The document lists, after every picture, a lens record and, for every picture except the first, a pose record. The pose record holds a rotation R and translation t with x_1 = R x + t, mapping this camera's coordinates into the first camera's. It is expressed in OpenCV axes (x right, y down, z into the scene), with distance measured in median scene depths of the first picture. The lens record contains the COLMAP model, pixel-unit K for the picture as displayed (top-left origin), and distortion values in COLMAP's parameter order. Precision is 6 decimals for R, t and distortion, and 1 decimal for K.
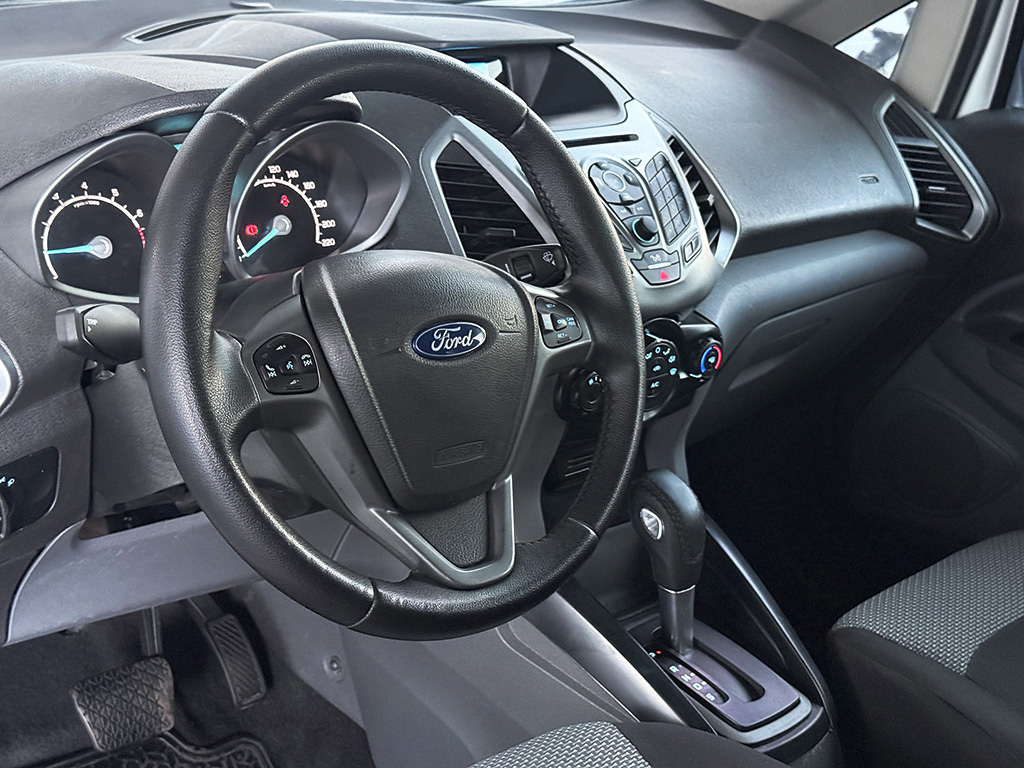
lens RADIAL K [[1480.7, 0, 512.0], [0, 1480.7, 384.0], [0, 0, 1]] dist [0.145992, -0.026106]
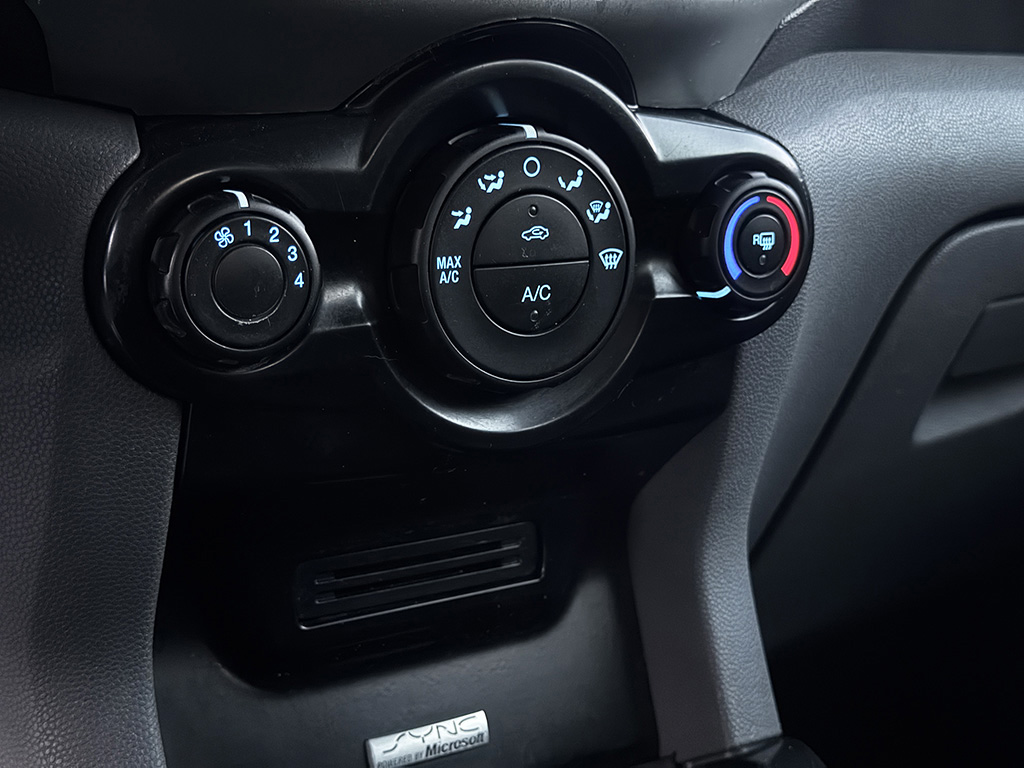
lens RADIAL K [[1480.7, 0, 512.0], [0, 1480.7, 384.0], [0, 0, 1]] dist [0.145992, -0.026106]
pose [[0.975310, -0.052993, -0.214386, 0.165862], [0.014110, 0.983751, -0.178981, 0.076002], [0.220388, 0.171537, 0.960211, 0.778270]]
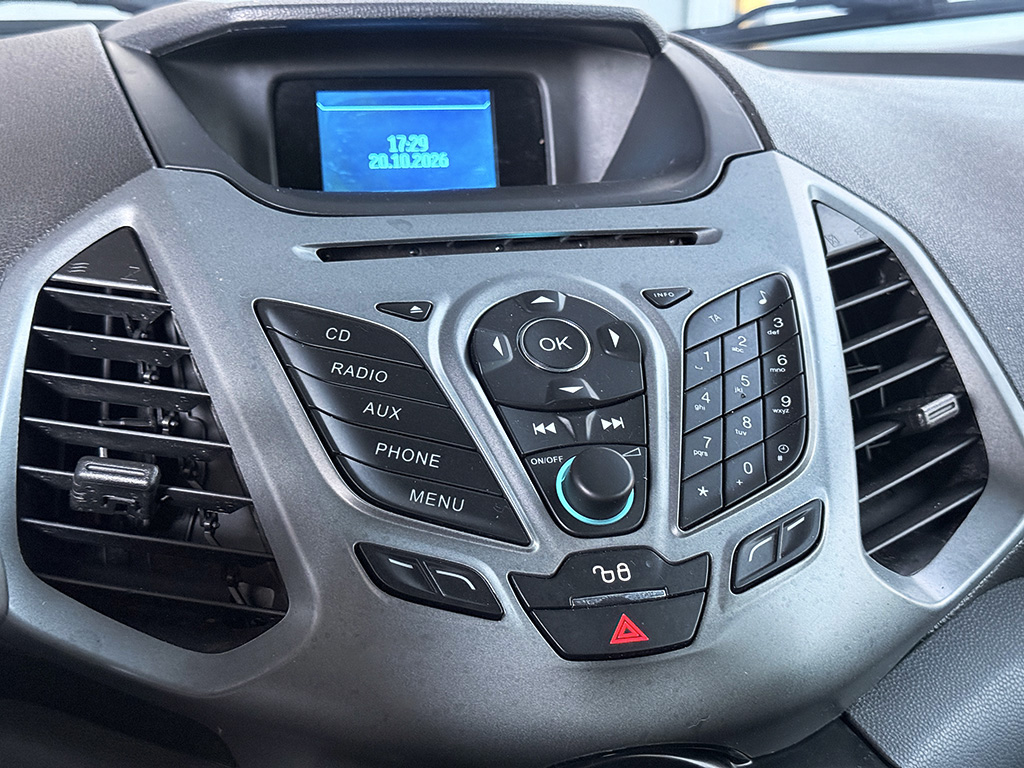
lens RADIAL K [[1480.7, 0, 512.0], [0, 1480.7, 384.0], [0, 0, 1]] dist [0.145992, -0.026106]
pose [[0.885316, 0.036158, -0.463582, 0.242002], [-0.092003, 0.990883, -0.098414, -0.097209], [0.455797, 0.129779, 0.880572, 0.729775]]
